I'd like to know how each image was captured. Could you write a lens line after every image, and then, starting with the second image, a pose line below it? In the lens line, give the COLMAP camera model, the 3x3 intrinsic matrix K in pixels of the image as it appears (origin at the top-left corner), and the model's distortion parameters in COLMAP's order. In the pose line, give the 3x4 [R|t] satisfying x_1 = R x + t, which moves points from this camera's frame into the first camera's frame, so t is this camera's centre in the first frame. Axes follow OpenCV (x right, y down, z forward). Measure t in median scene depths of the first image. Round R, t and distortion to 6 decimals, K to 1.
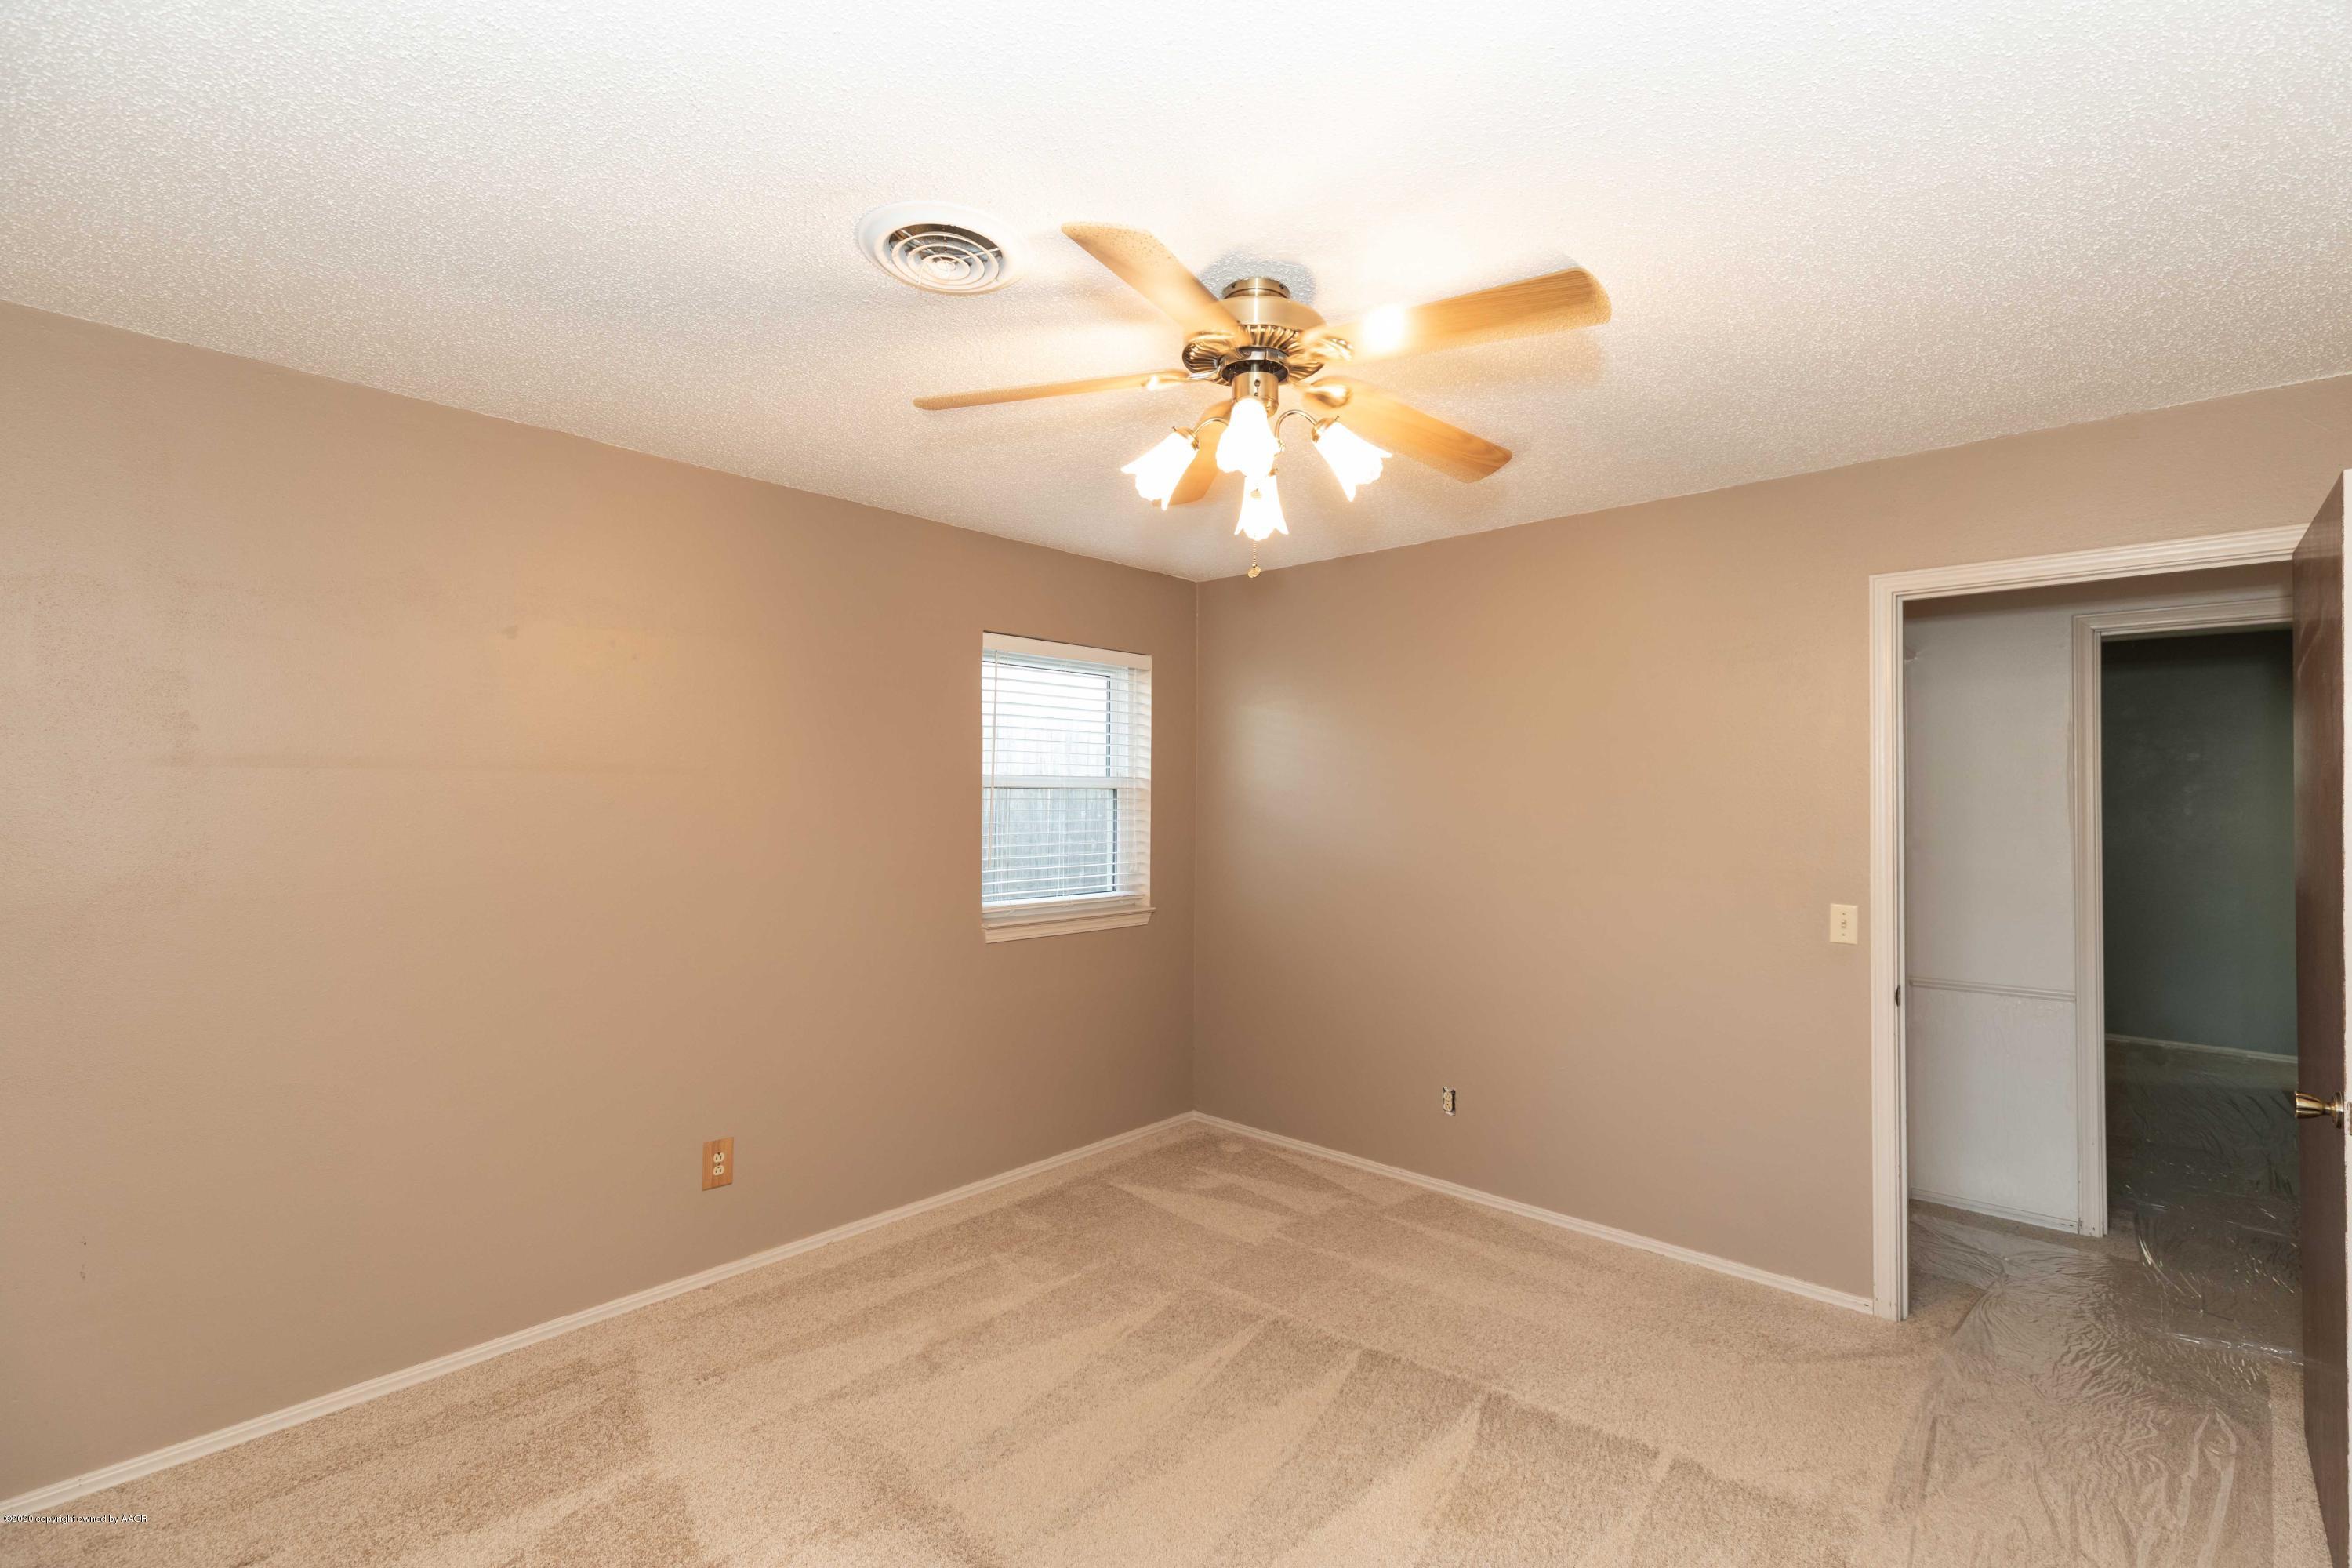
lens RADIAL K [[1049.3, 0, 1186.8], [0, 1049.3, 797.9], [0, 0, 1]] dist [-0.003076, -0.000626]
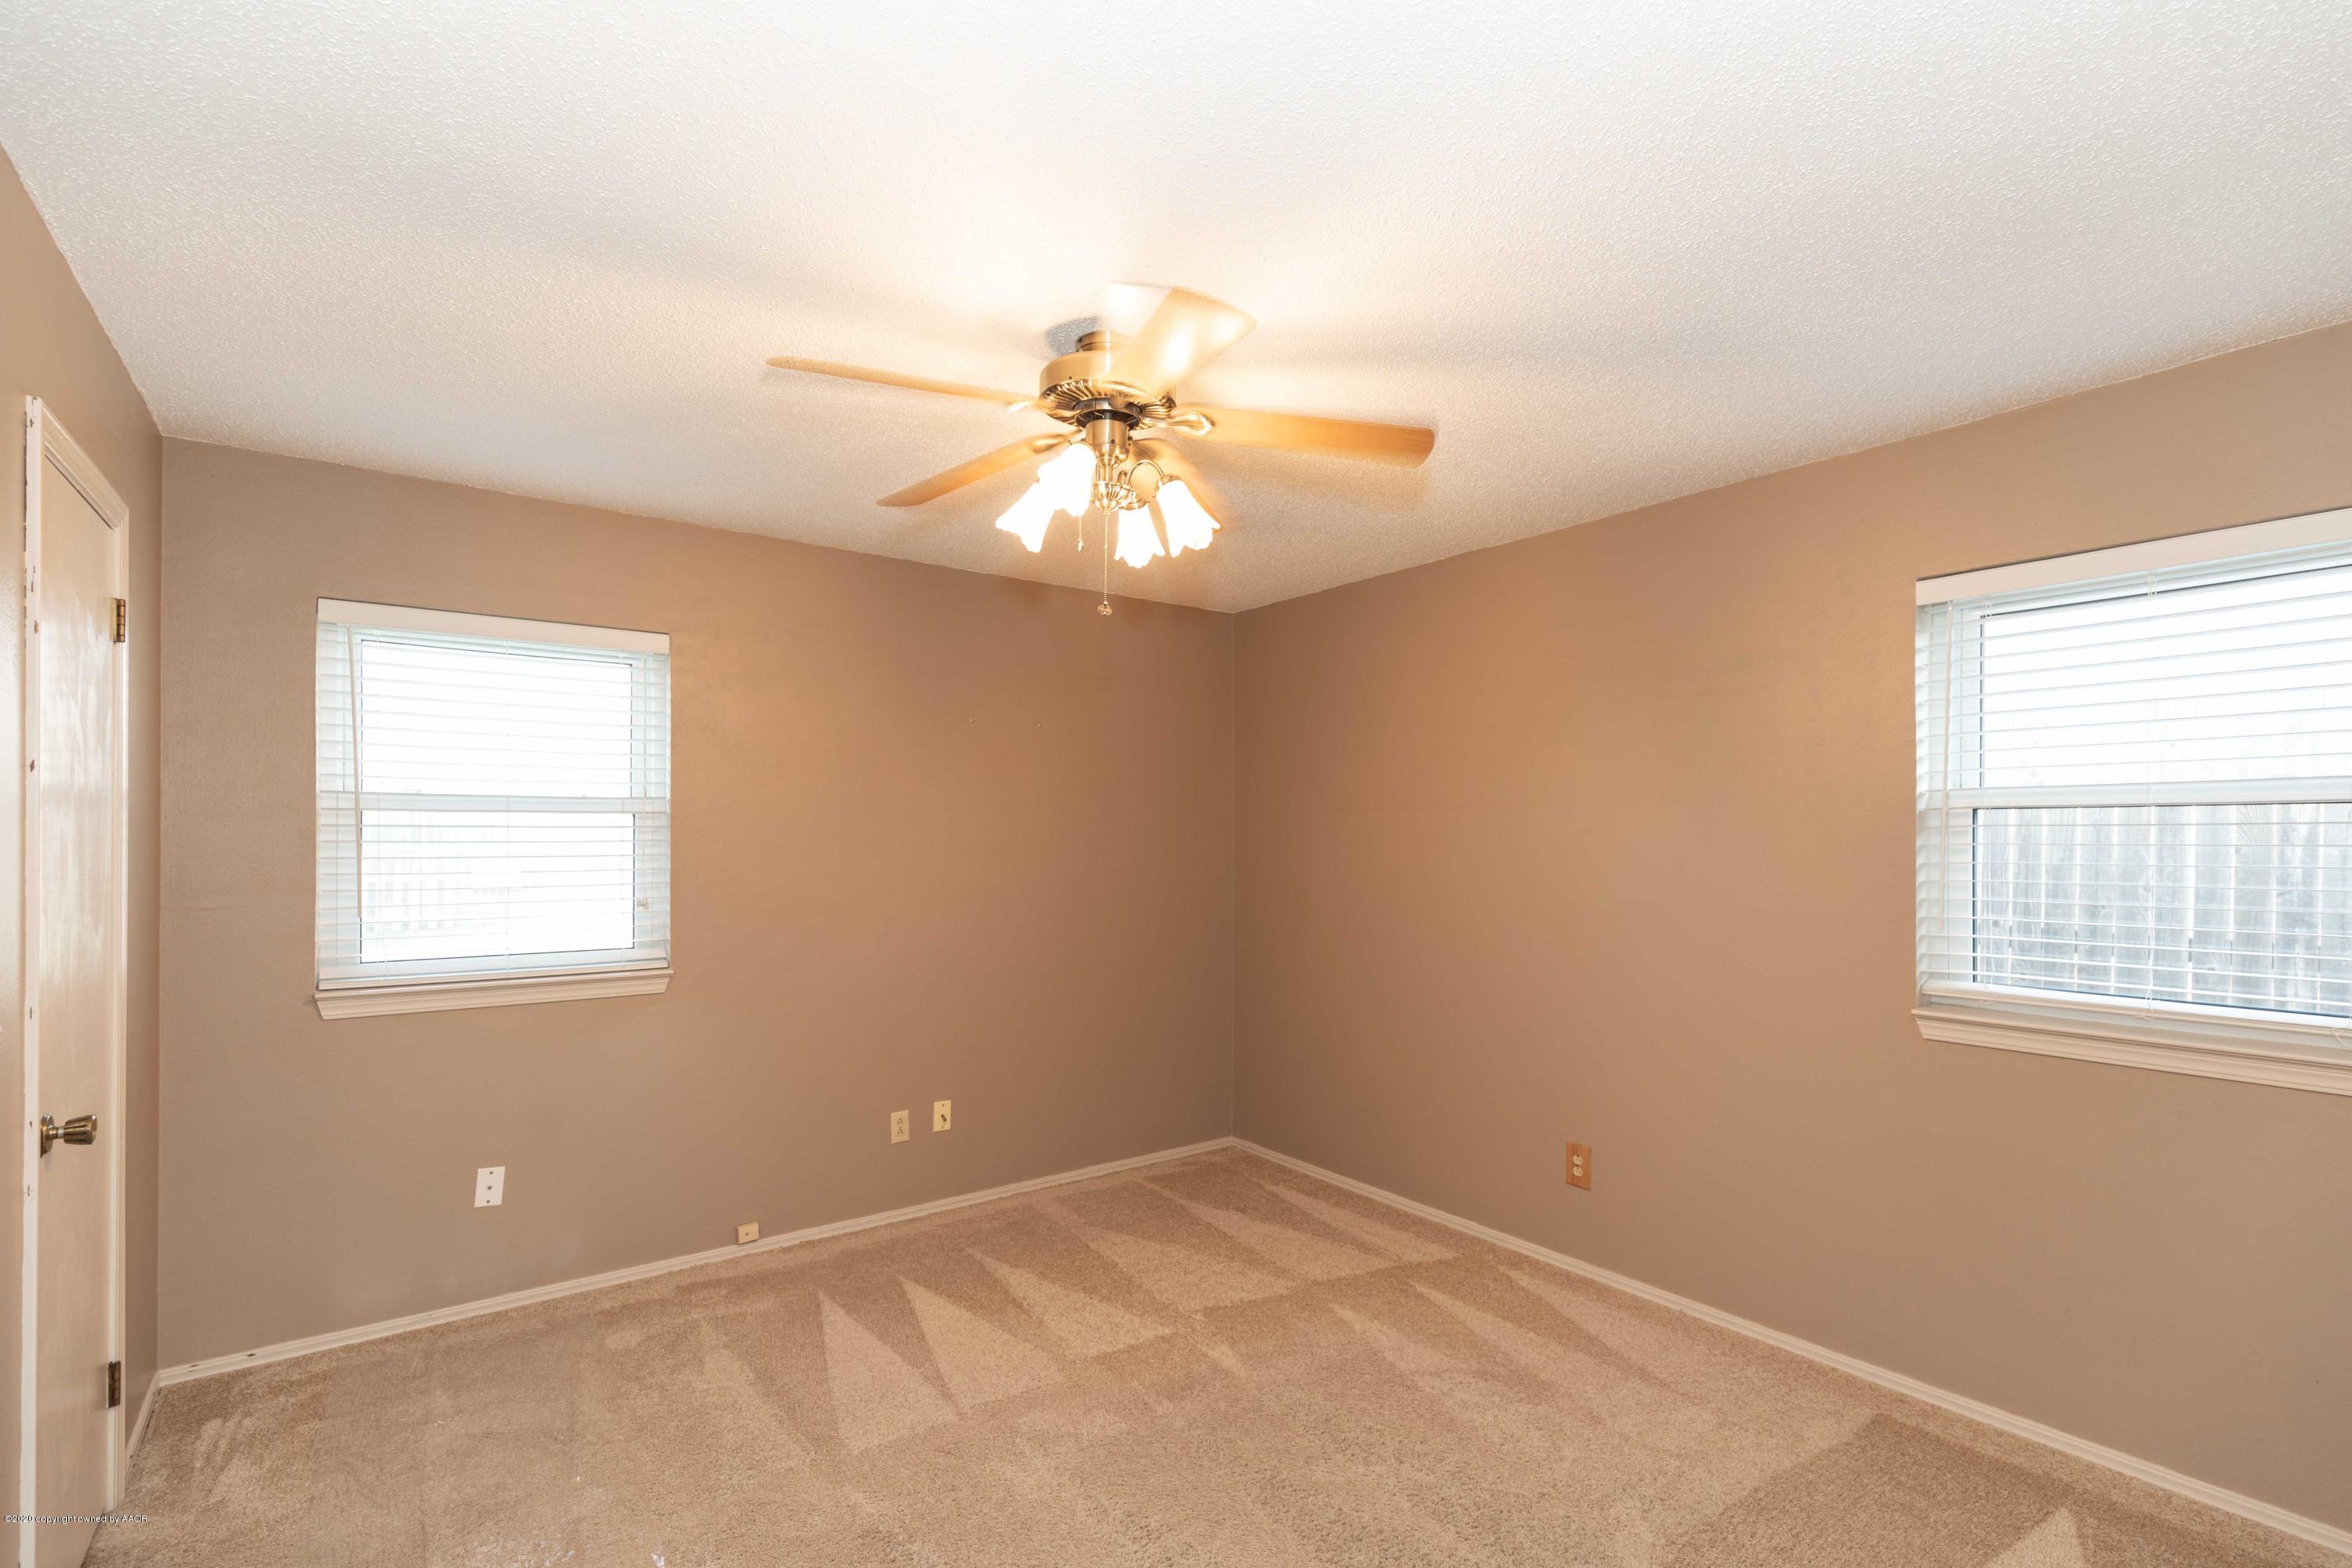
lens RADIAL K [[1049.3, 0, 1186.8], [0, 1049.3, 797.9], [0, 0, 1]] dist [-0.003076, -0.000626]
pose [[-0.202309, -0.030018, -0.978862, 0.696410], [0.004352, 0.999493, -0.031550, 0.003554], [0.979312, -0.010642, -0.202076, 0.823092]]
